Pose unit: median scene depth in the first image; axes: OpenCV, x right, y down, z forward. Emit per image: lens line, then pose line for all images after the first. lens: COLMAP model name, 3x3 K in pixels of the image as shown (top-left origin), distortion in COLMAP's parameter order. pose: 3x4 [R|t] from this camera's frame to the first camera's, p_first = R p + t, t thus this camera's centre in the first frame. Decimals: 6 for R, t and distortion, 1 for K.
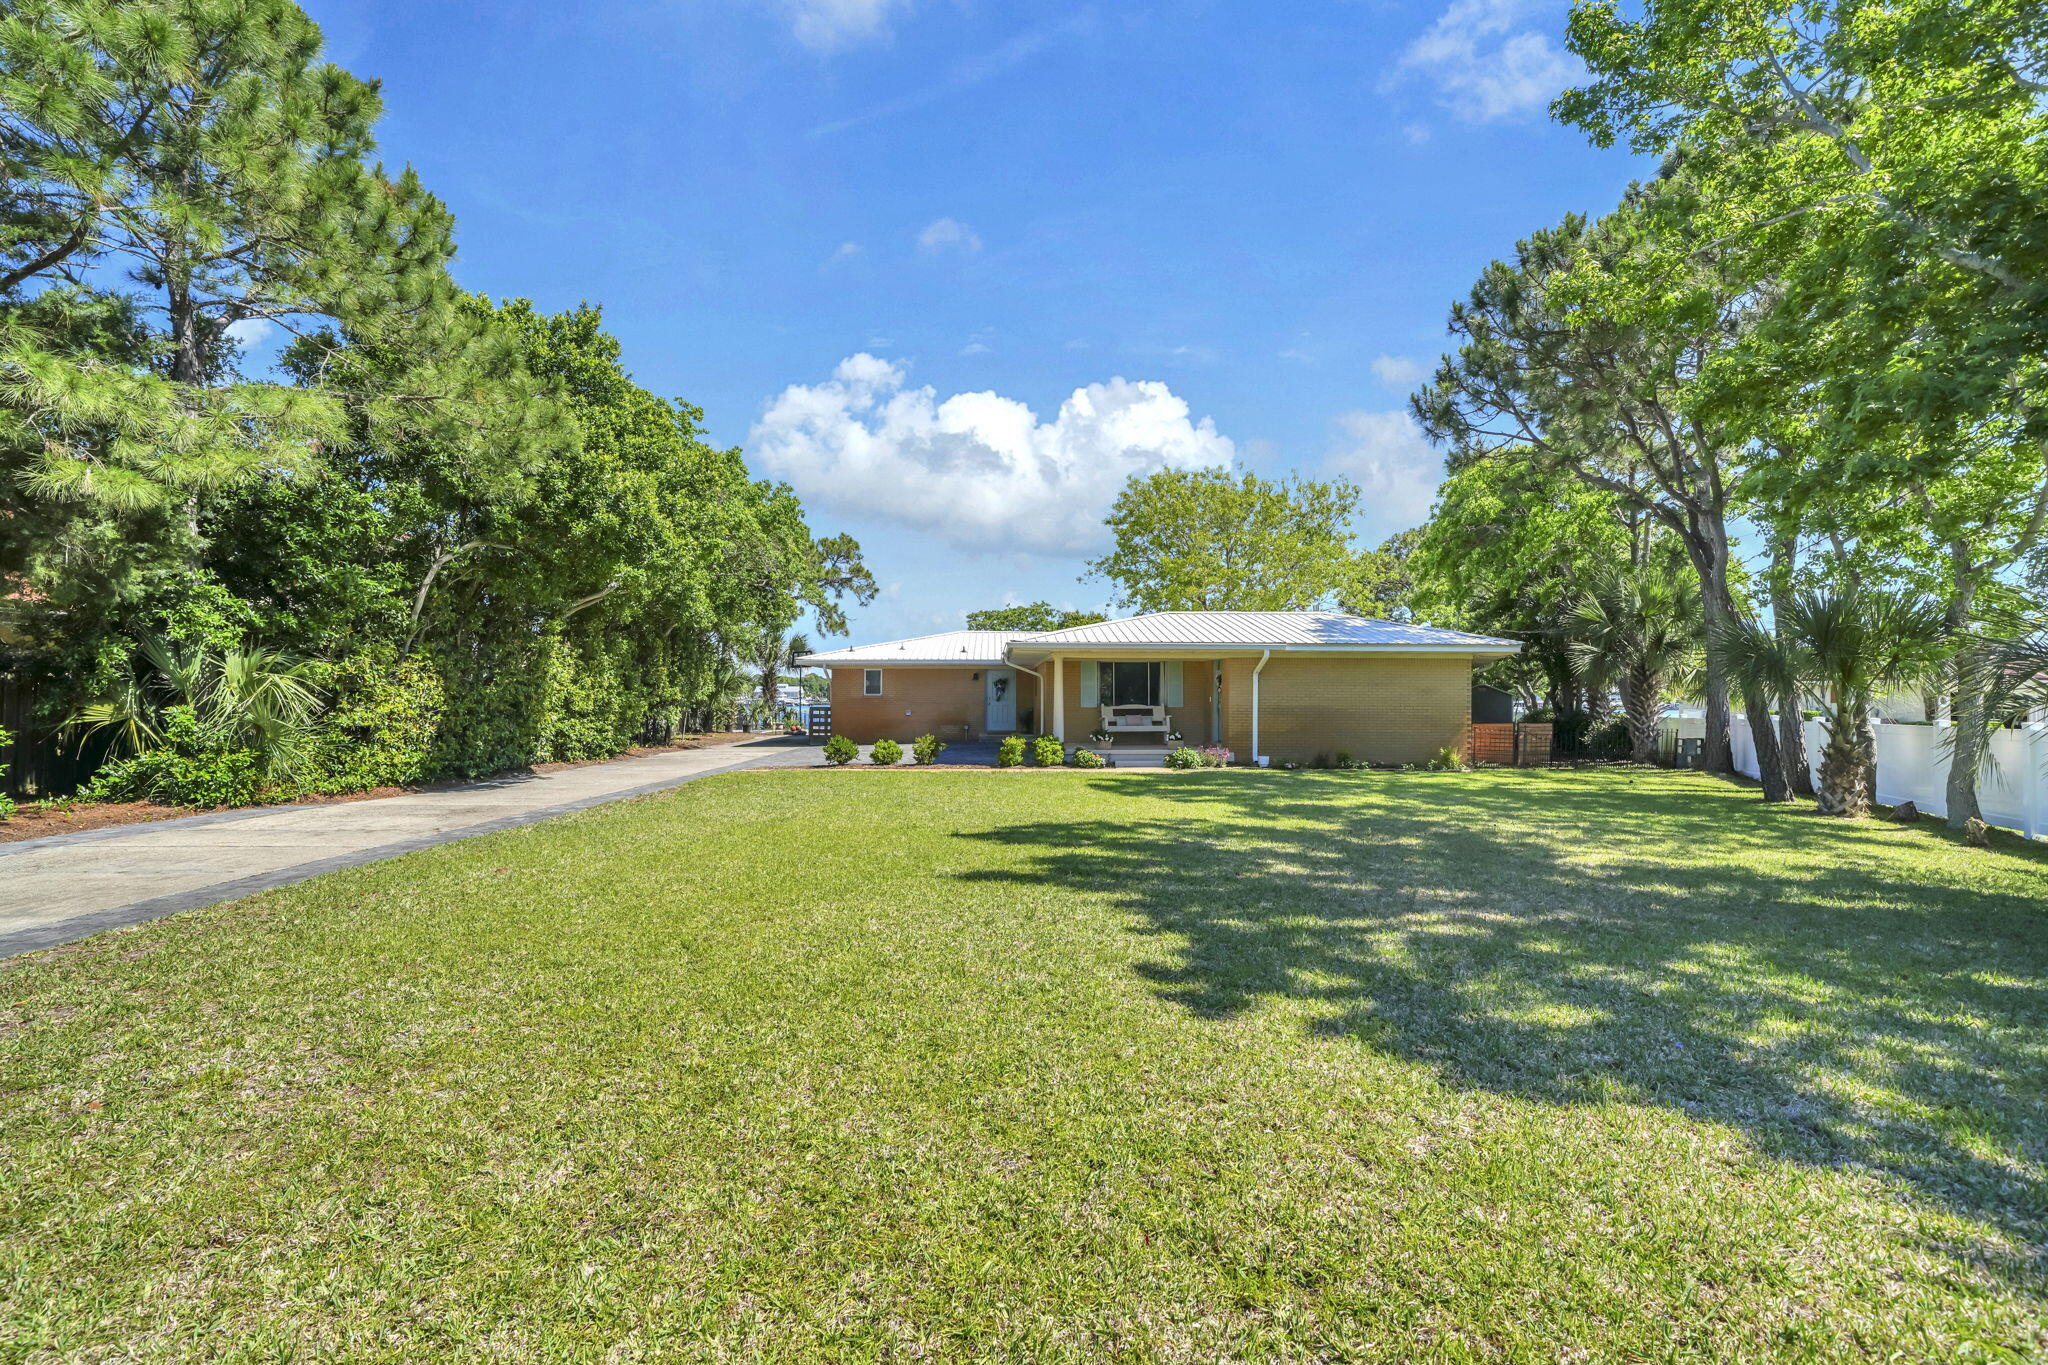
lens RADIAL K [[895.9, 0, 1026.0], [0, 895.9, 690.1], [0, 0, 1]] dist [0.007891, -0.000039]
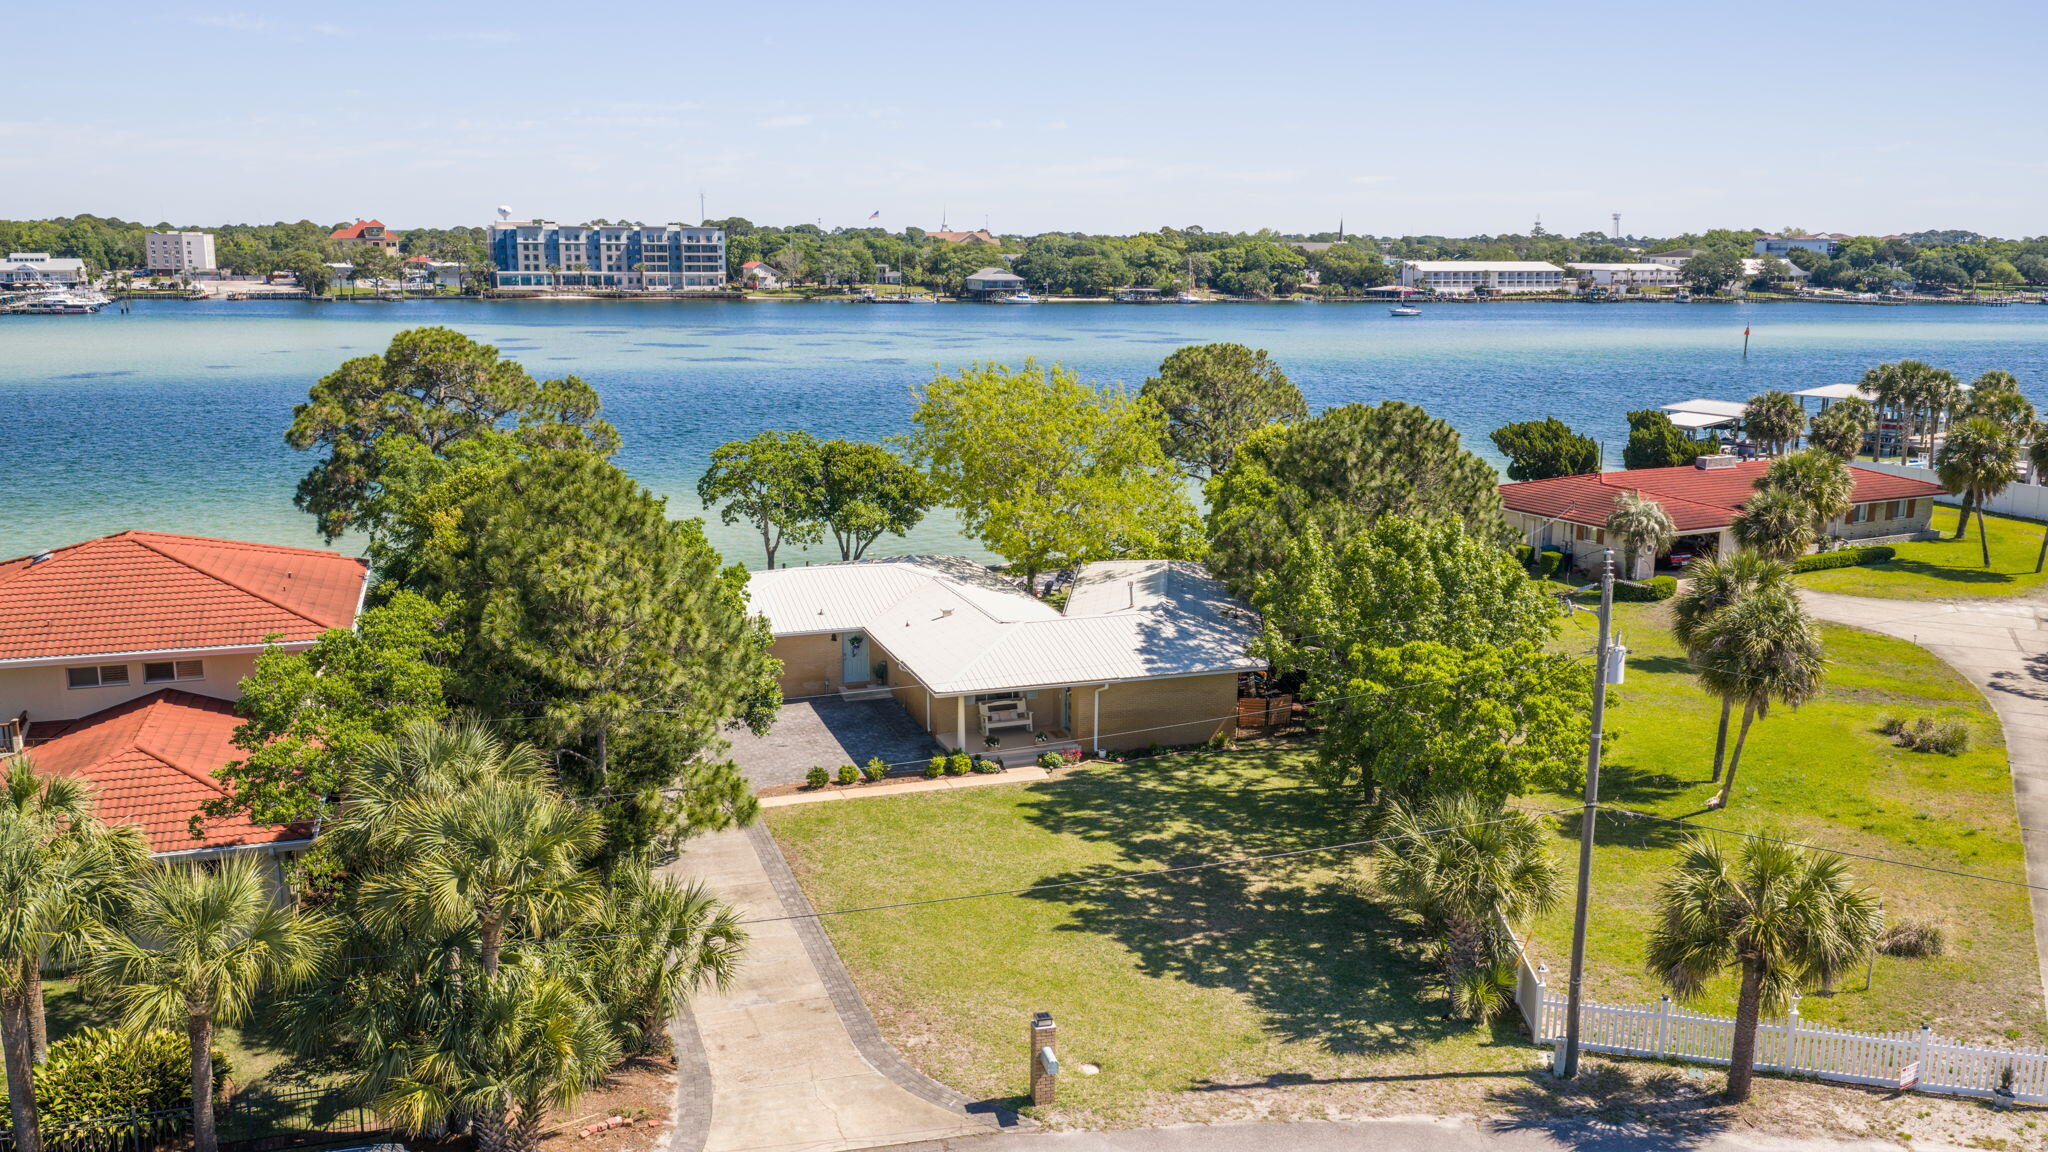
lens RADIAL K [[1688.9, 0, 1031.8], [0, 1688.9, 576.9], [0, 0, 1]] dist [0.035520, -0.070203]
pose [[0.954984, -0.057363, 0.291059, -0.886674], [-0.004260, 0.978374, 0.206801, -1.089367], [-0.296627, -0.198732, 0.934087, -2.069924]]
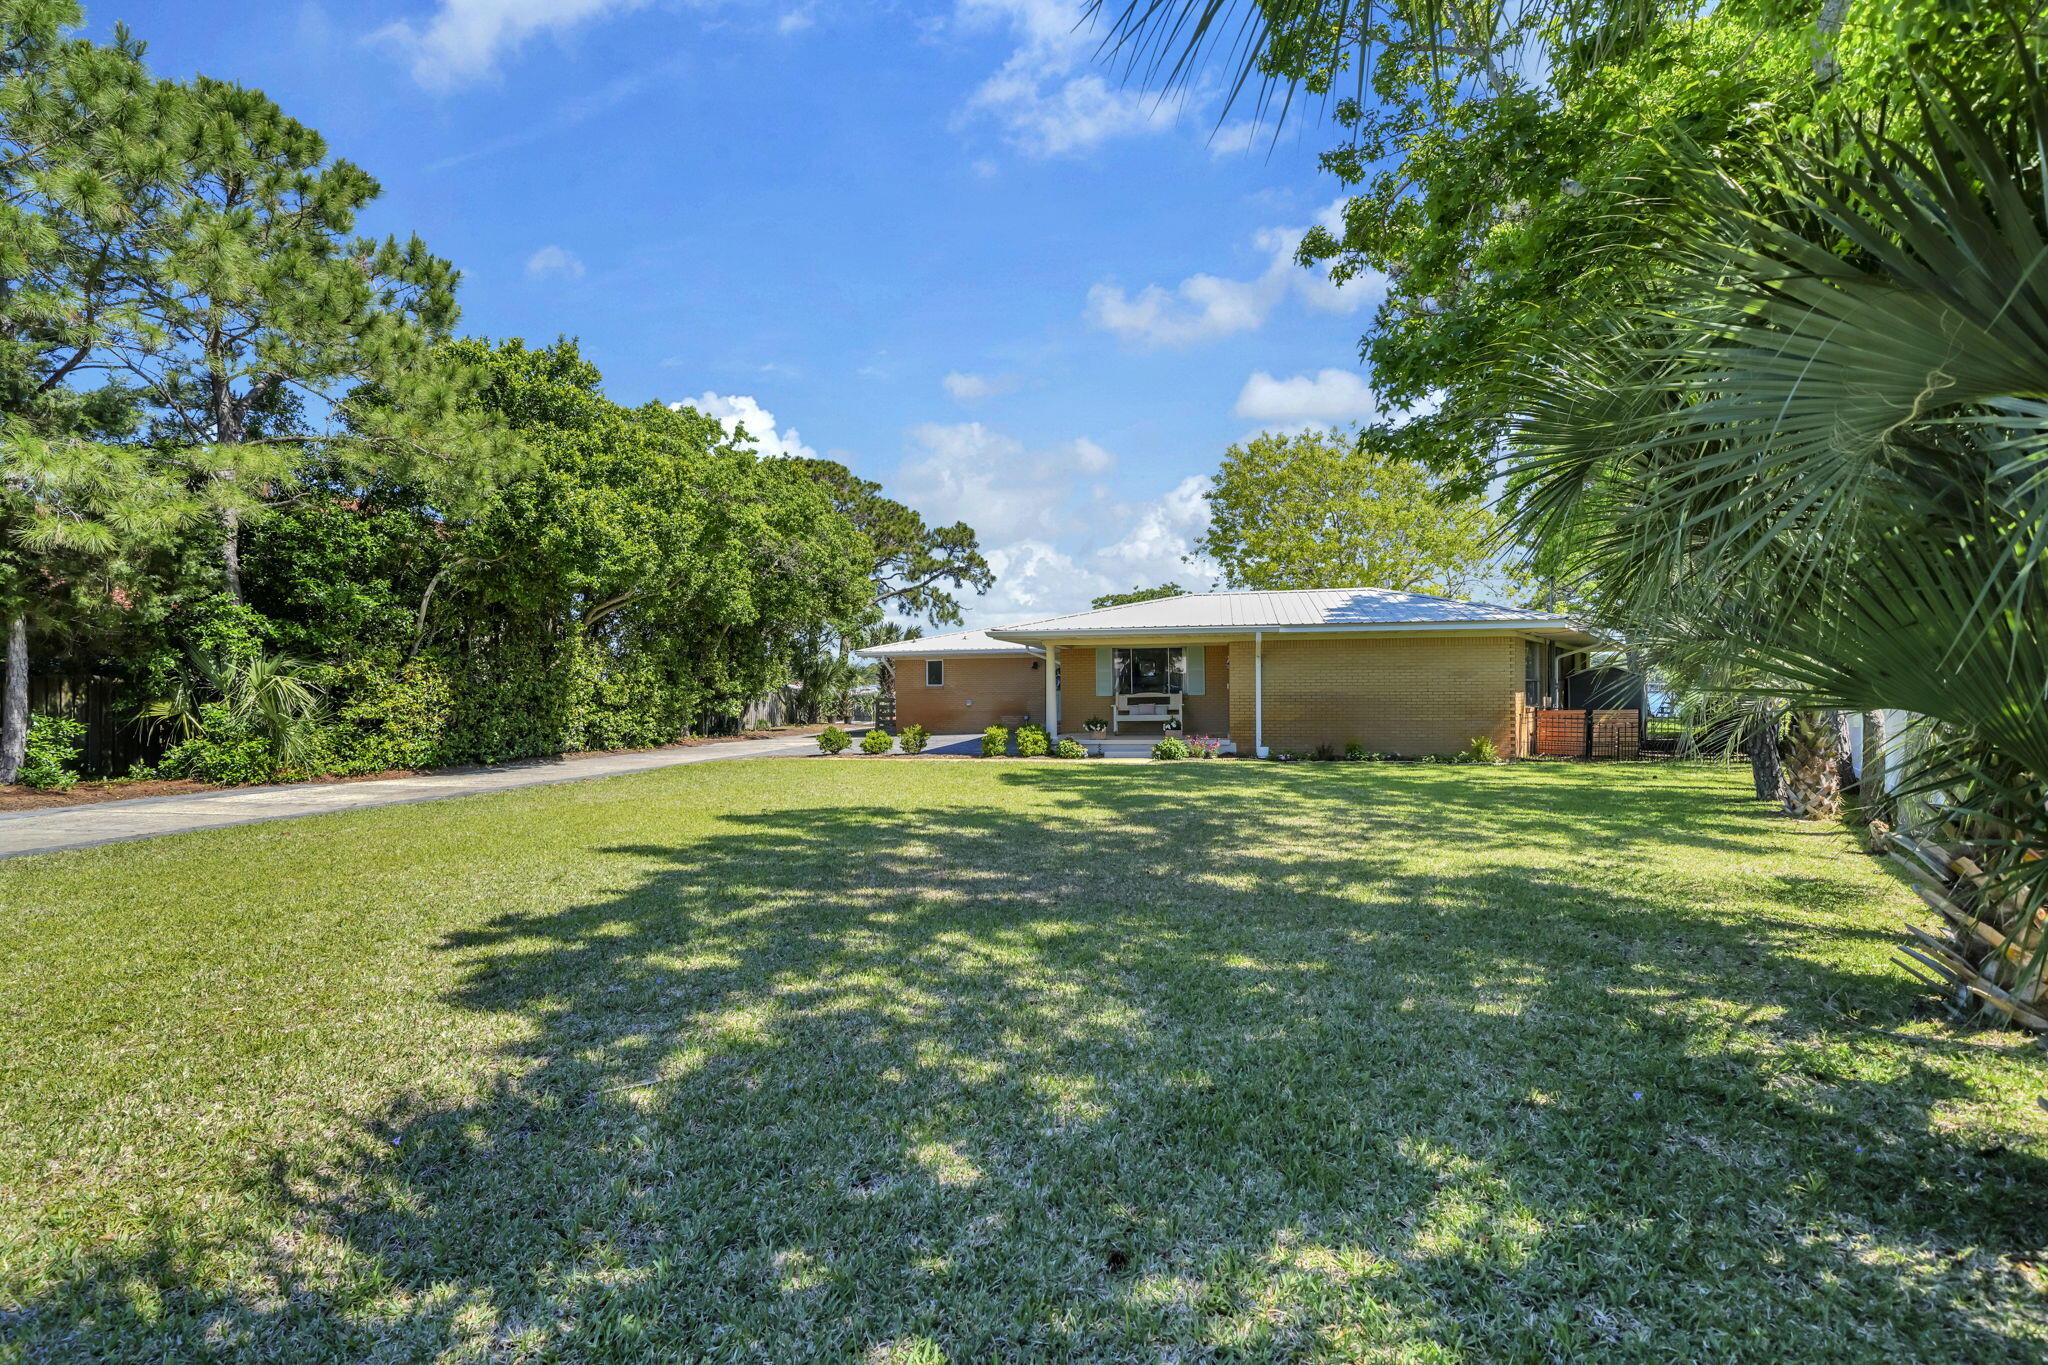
lens RADIAL K [[956.3, 0, 1015.6], [0, 956.3, 682.9], [0, 0, 1]] dist [0.013631, 0.000147]
pose [[0.971549, -0.013783, -0.236436, 0.361833], [0.014815, 0.999887, 0.002587, 0.002061], [0.236374, -0.006016, 0.971644, -0.026847]]
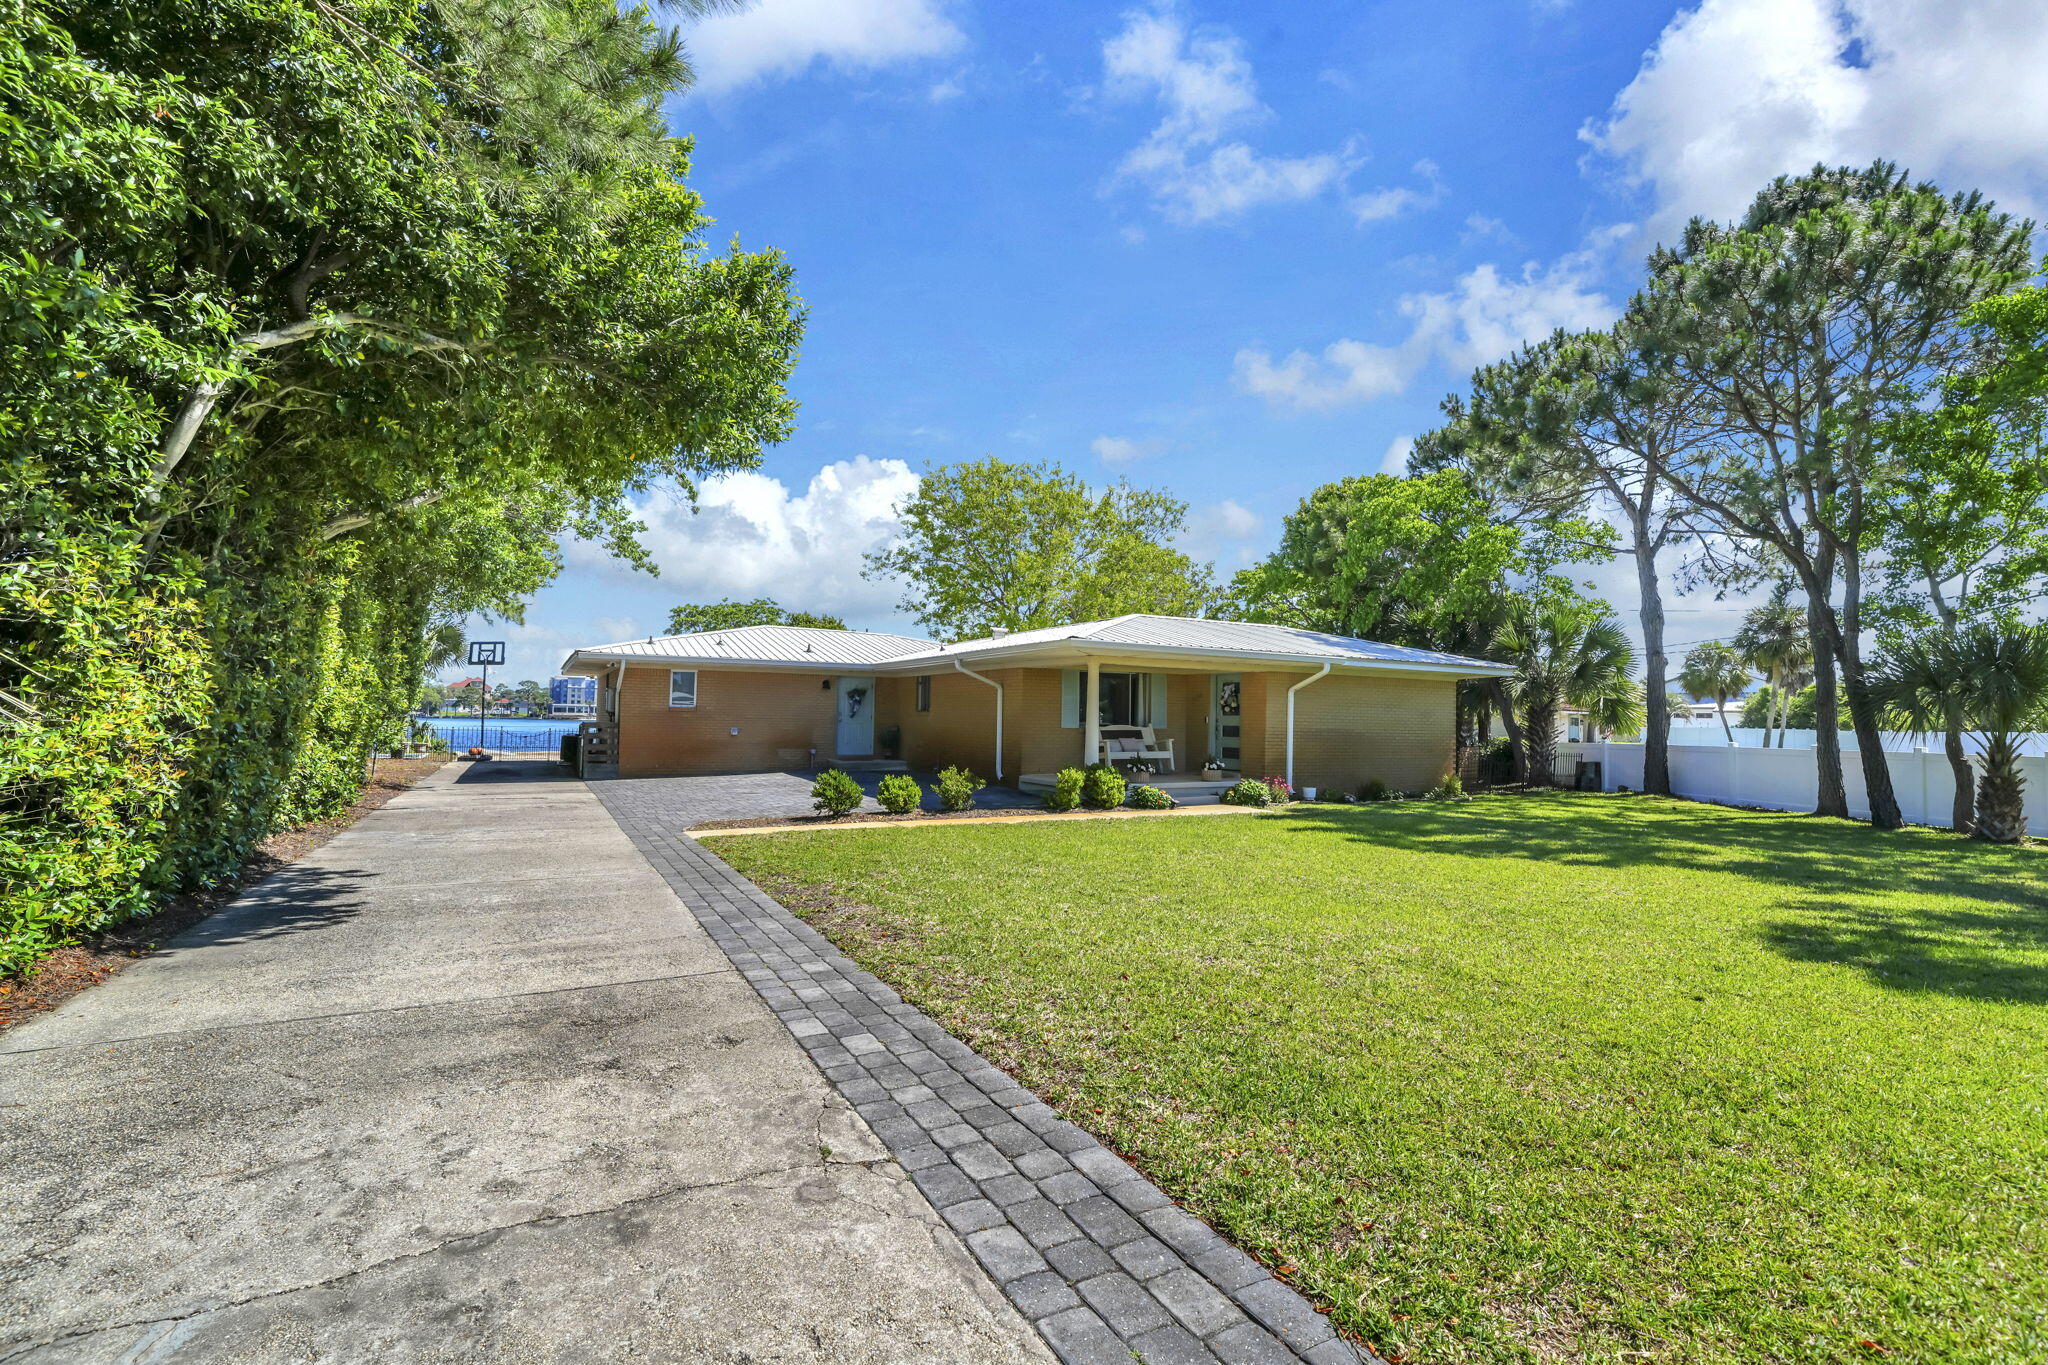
lens RADIAL K [[895.9, 0, 1026.0], [0, 895.9, 690.1], [0, 0, 1]] dist [0.007891, -0.000039]
pose [[0.889070, 0.025964, 0.457034, -0.533560], [-0.017646, 0.999592, -0.022459, 0.007331], [-0.457431, 0.011903, 0.889166, 0.519659]]
